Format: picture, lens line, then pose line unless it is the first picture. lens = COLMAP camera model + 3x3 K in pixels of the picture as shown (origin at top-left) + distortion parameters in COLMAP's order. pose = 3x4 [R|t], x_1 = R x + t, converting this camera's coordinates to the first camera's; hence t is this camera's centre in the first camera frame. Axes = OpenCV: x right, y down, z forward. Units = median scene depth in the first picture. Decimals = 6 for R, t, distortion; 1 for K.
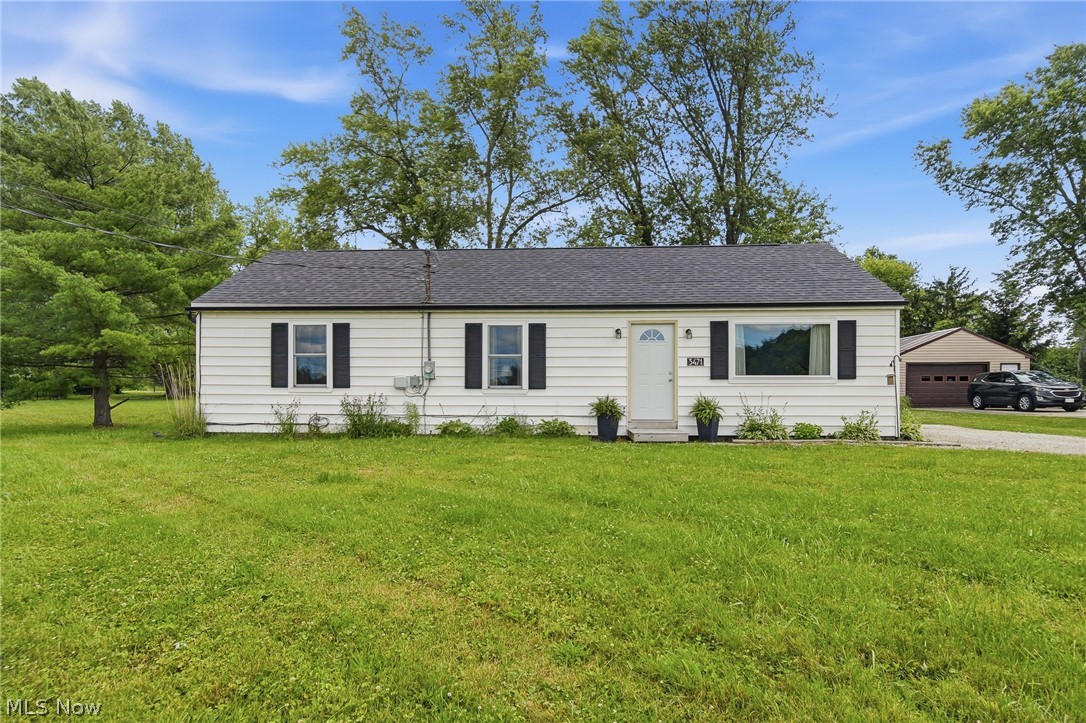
lens RADIAL K [[619.1, 0, 539.9], [0, 619.1, 390.1], [0, 0, 1]] dist [-0.001541, 0.000698]
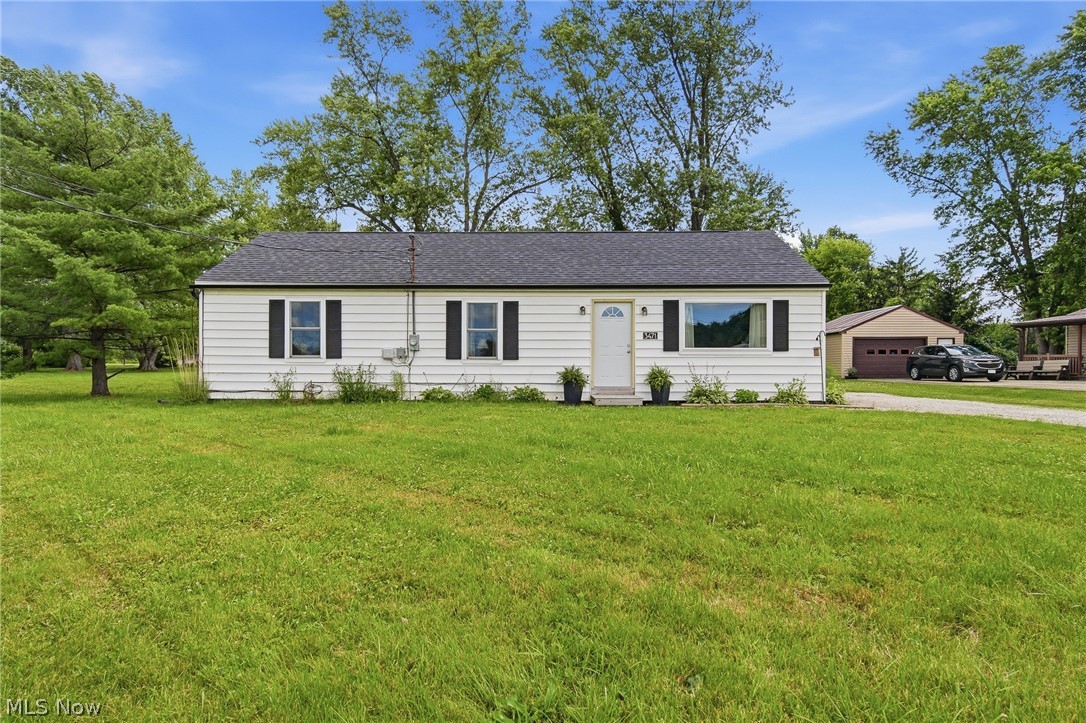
lens RADIAL K [[620.9, 0, 543.0], [0, 620.9, 361.5], [0, 0, 1]] dist [-0.003657, -0.000614]
pose [[0.999027, 0.000948, 0.044094, 0.004266], [-0.000769, 0.999991, -0.004076, 0.006163], [-0.044097, 0.004039, 0.999019, -0.126176]]
